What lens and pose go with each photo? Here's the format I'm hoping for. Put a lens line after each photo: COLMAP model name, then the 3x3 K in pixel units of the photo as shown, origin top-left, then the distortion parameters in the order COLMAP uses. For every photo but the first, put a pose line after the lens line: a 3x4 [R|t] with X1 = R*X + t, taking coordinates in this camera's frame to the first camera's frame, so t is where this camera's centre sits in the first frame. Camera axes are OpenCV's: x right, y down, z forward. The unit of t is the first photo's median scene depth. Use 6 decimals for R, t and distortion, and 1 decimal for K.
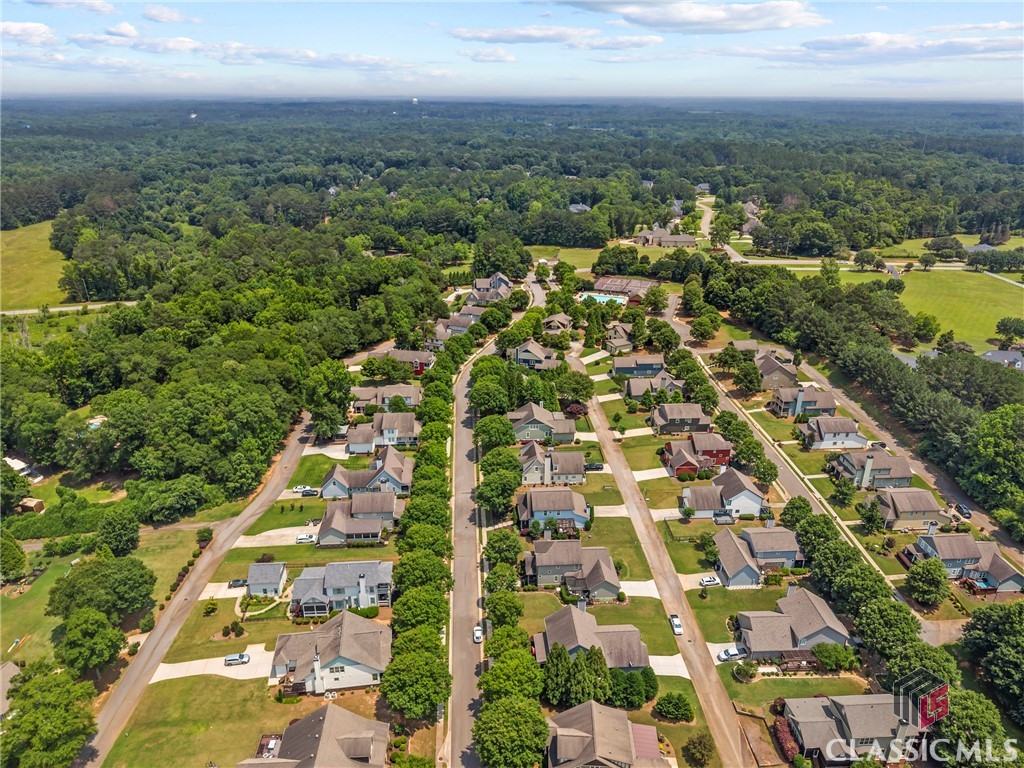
lens RADIAL K [[703.2, 0, 514.1], [0, 703.2, 350.2], [0, 0, 1]] dist [0.024996, -0.004340]
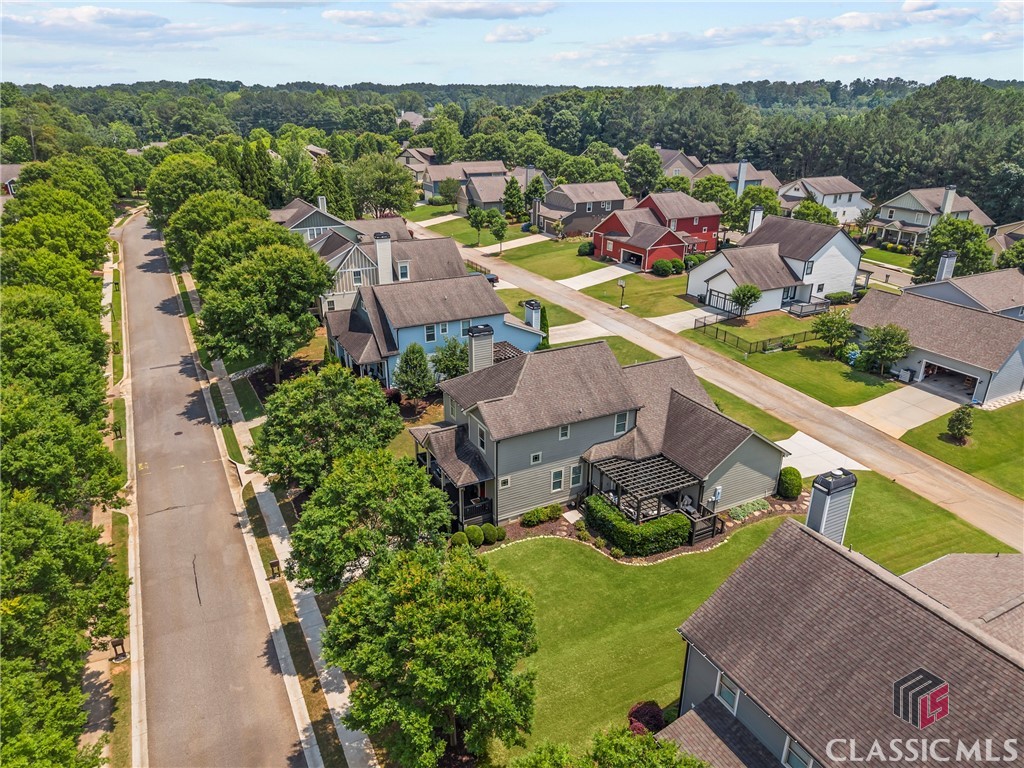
lens RADIAL K [[703.2, 0, 514.1], [0, 703.2, 350.2], [0, 0, 1]] dist [0.024996, -0.004340]
pose [[0.914769, -0.139418, 0.379159, -0.046829], [0.142980, 0.989545, 0.018900, 0.238663], [-0.377830, 0.036923, 0.925139, 0.673603]]
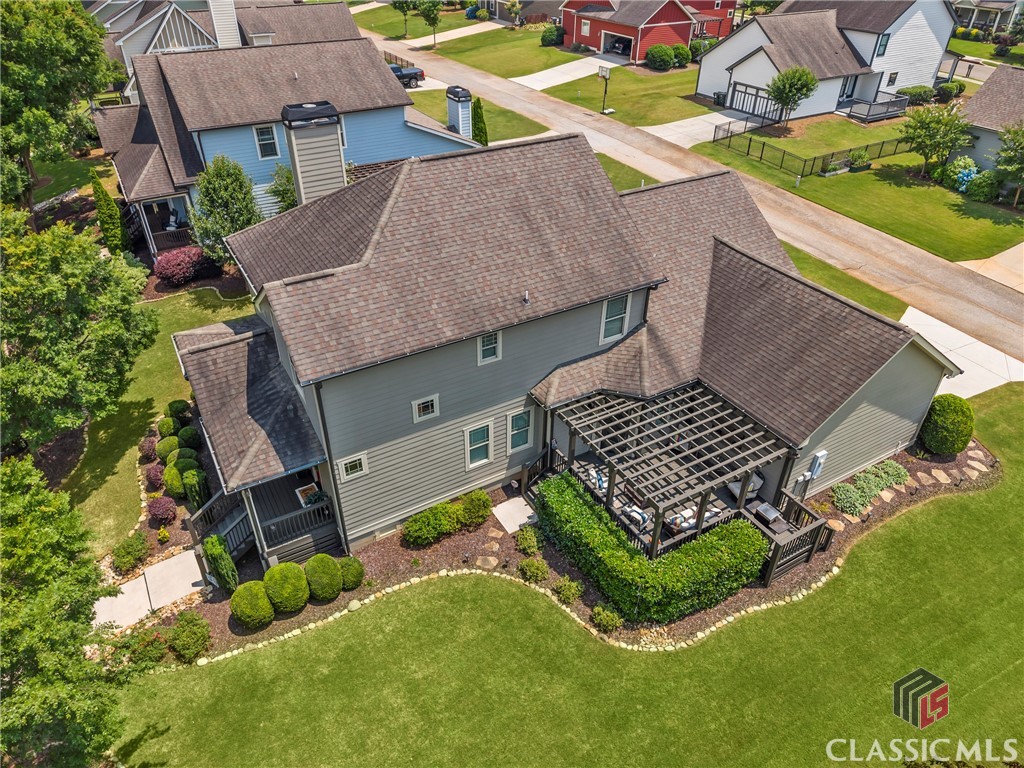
lens RADIAL K [[674.8, 0, 515.2], [0, 674.8, 395.1], [0, 0, 1]] dist [0.036488, -0.035978]
pose [[0.895034, -0.265690, 0.358223, 0.021543], [0.157877, 0.939928, 0.302672, 0.250180], [-0.417121, -0.214346, 0.883214, 0.798253]]
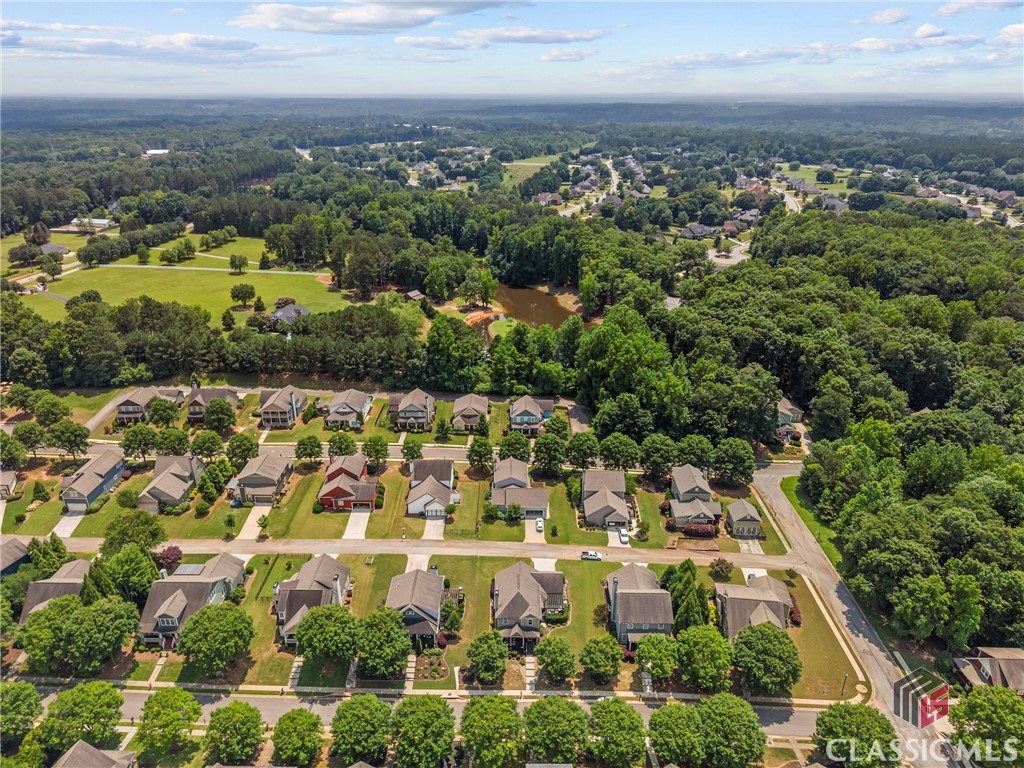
lens RADIAL K [[713.5, 0, 512.9], [0, 713.5, 317.1], [0, 0, 1]] dist [0.001703, -0.000346]
pose [[0.076449, -0.317972, 0.945013, -0.628034], [0.348741, 0.896449, 0.273420, -0.265521], [-0.934096, 0.308662, 0.179422, 0.664958]]
